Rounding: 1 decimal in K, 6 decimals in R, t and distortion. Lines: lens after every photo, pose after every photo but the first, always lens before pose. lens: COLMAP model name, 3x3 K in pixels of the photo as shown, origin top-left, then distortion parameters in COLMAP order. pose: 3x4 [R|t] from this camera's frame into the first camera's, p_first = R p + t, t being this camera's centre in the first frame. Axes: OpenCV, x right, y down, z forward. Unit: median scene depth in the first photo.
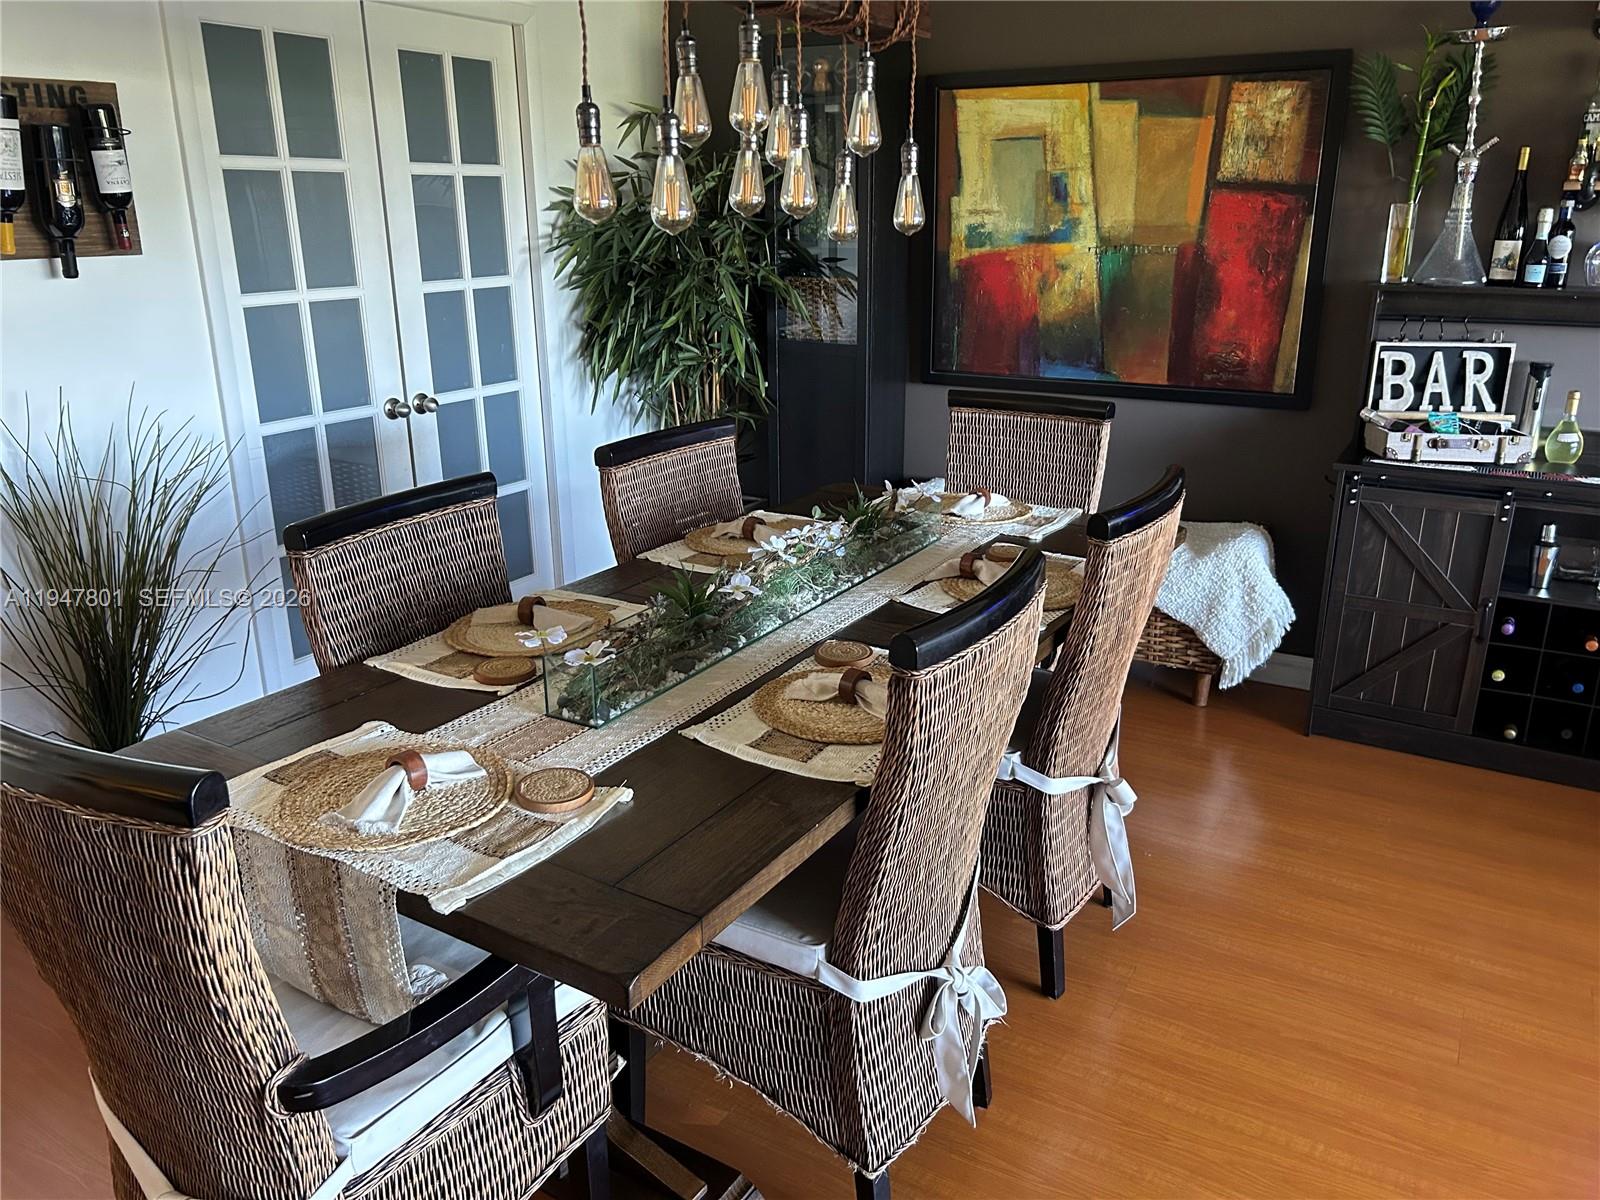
lens RADIAL K [[1207.7, 0, 790.0], [0, 1207.7, 566.9], [0, 0, 1]] dist [0.043155, -0.035488]
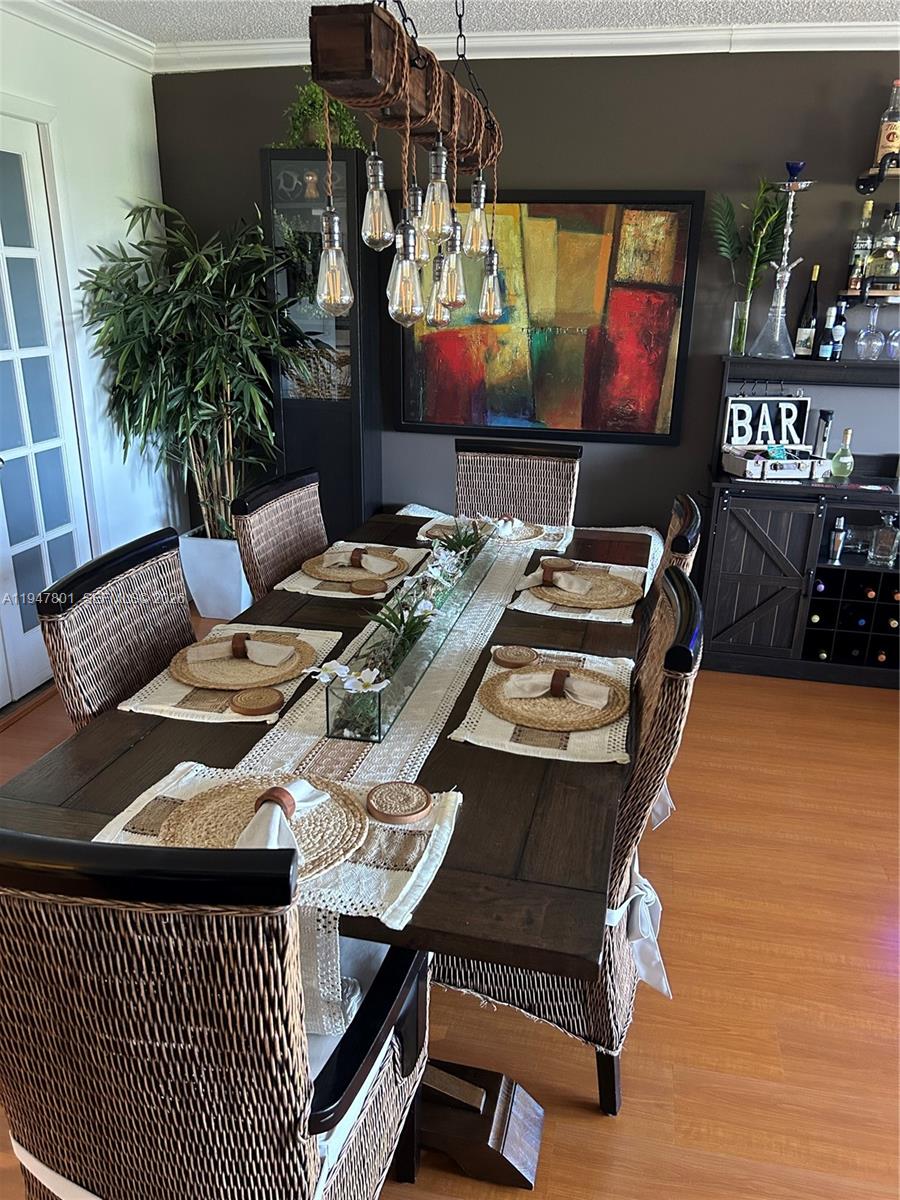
lens RADIAL K [[905.8, 0, 455.5], [0, 905.8, 592.8], [0, 0, 1]] dist [0.043155, -0.035488]
pose [[0.946916, -0.080846, 0.311149, -0.188895], [0.069312, 0.996441, 0.047968, -0.027849], [-0.313919, -0.023855, 0.949150, 0.067919]]
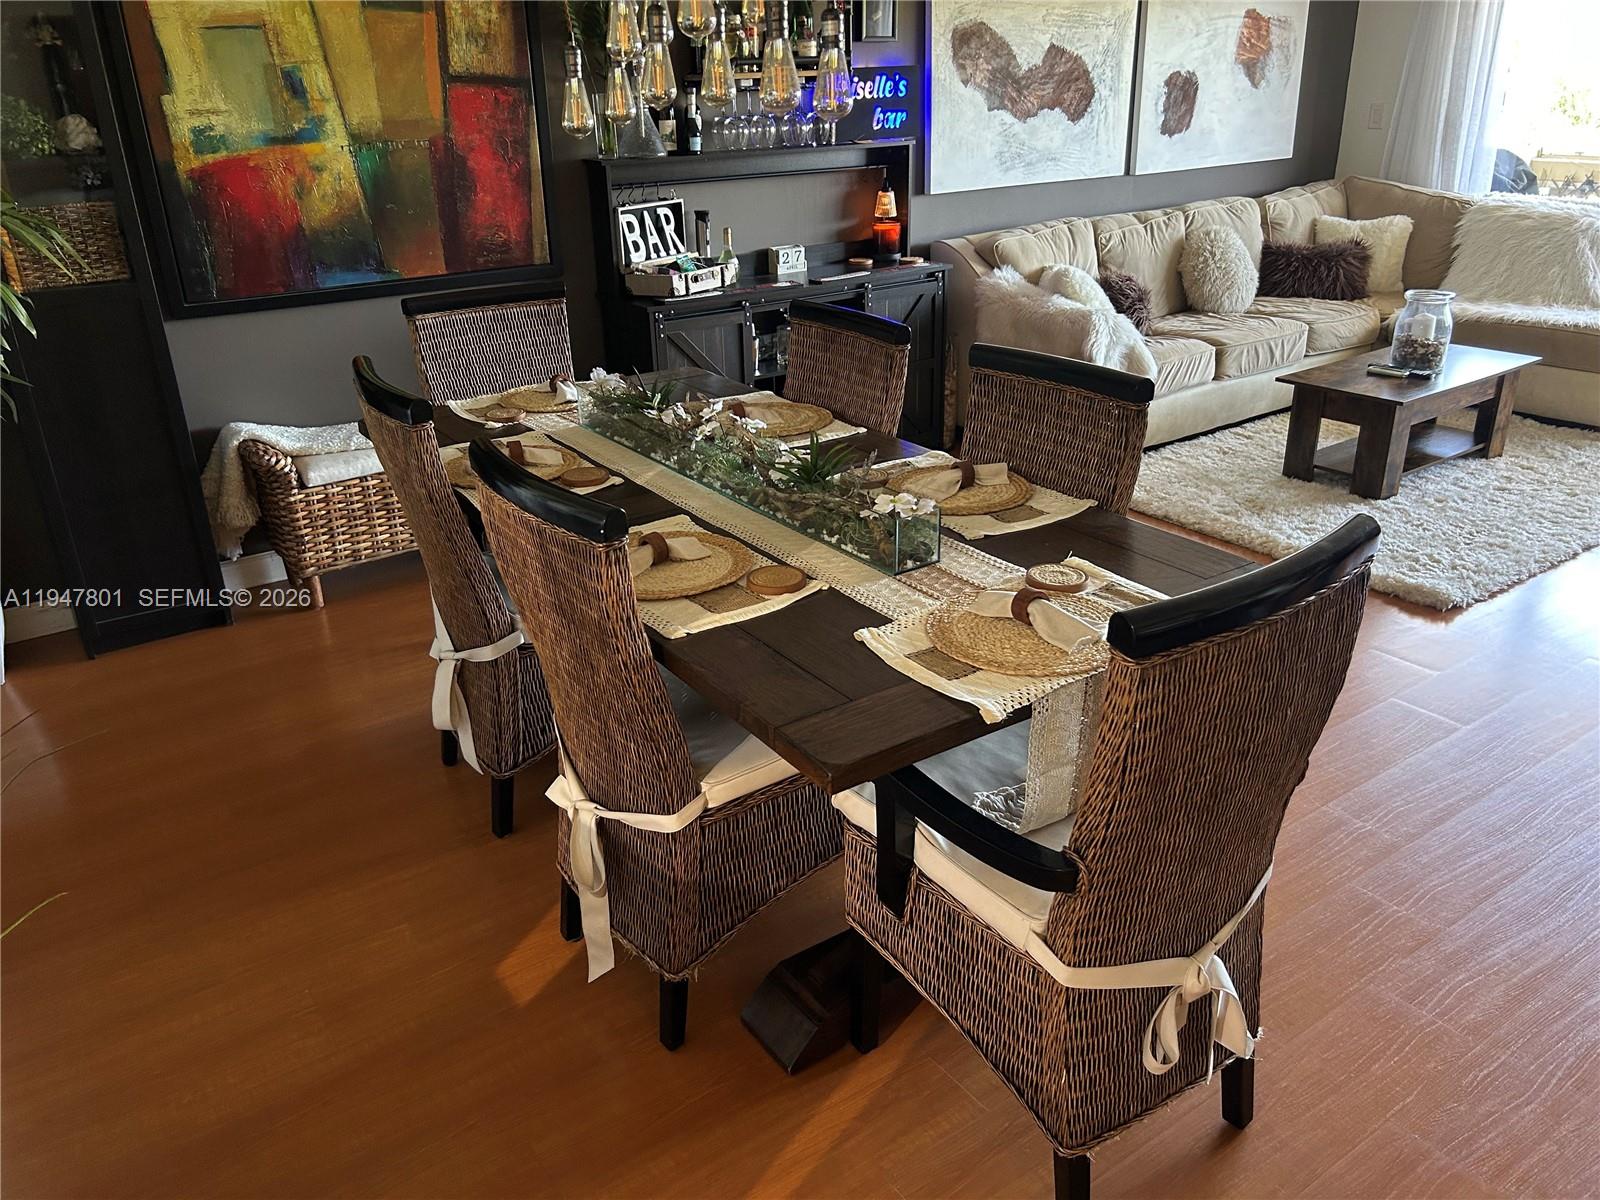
lens RADIAL K [[1207.7, 0, 787.3], [0, 1207.7, 592.3], [0, 0, 1]] dist [0.043155, -0.035488]
pose [[0.426773, -0.365307, 0.827294, -0.637872], [0.283485, 0.922718, 0.261204, -0.099410], [-0.858779, 0.123051, 0.497351, 0.285756]]
